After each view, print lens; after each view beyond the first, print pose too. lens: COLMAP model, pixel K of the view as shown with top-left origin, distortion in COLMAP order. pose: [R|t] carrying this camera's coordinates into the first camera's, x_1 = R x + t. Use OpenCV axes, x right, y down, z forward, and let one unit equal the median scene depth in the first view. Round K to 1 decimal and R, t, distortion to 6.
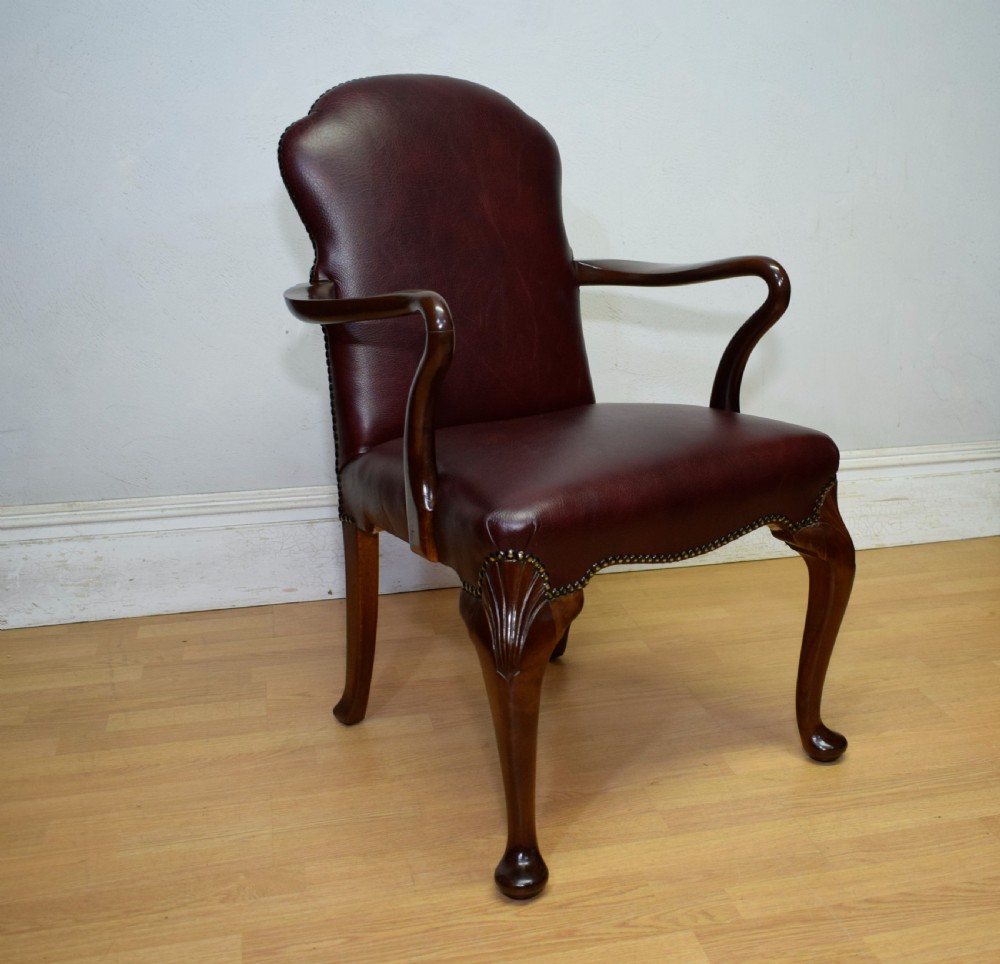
lens RADIAL K [[1309.1, 0, 630.6], [0, 1309.1, 480.5], [0, 0, 1]] dist [-0.021289, 0.010216]
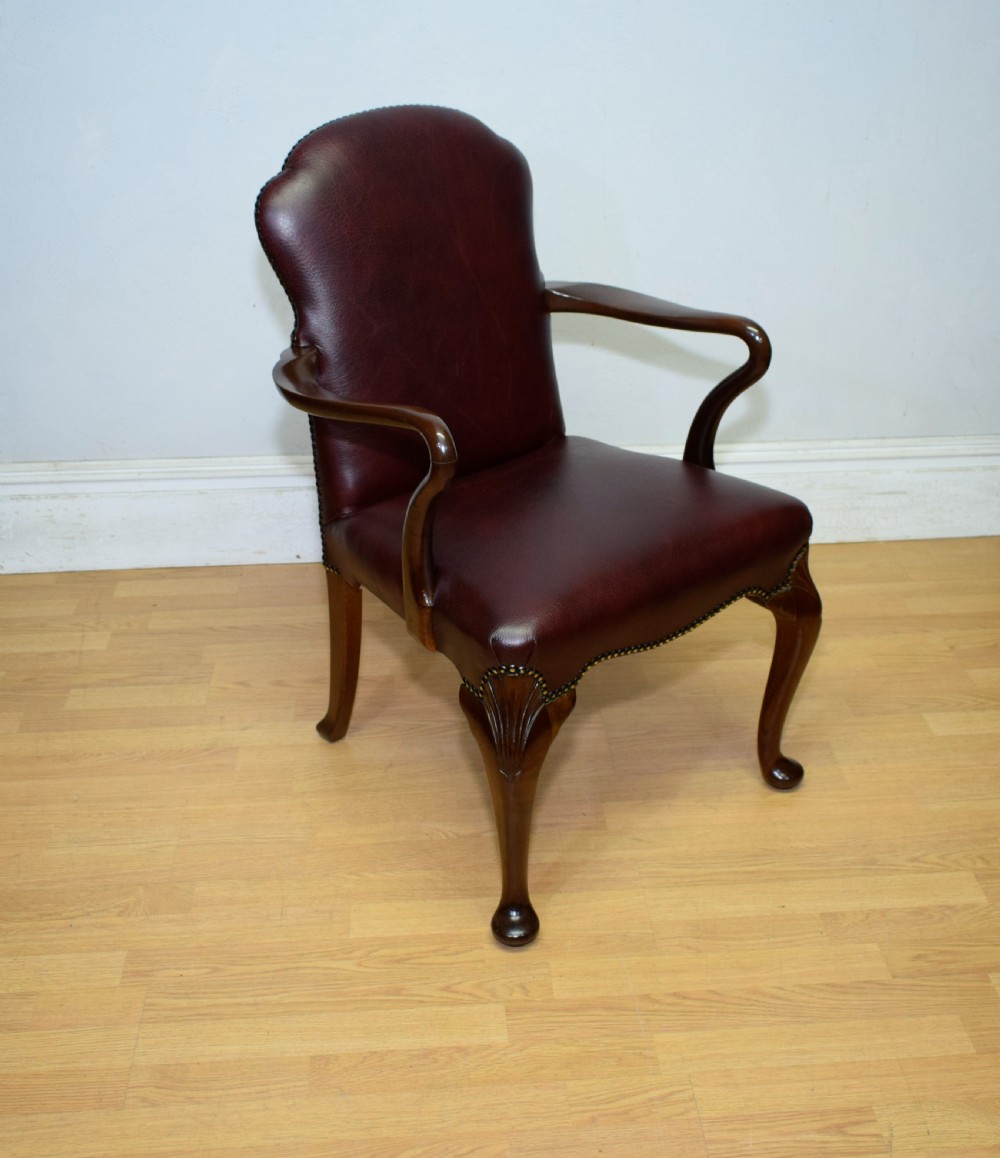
lens RADIAL K [[1425.8, 0, 517.3], [0, 1425.8, 584.4], [0, 0, 1]] dist [-0.020217, 0.007562]
pose [[0.979756, 0.094615, -0.176424, 0.209098], [-0.049720, 0.968658, 0.243370, -0.262000], [0.193921, -0.229671, 0.953754, -0.065328]]
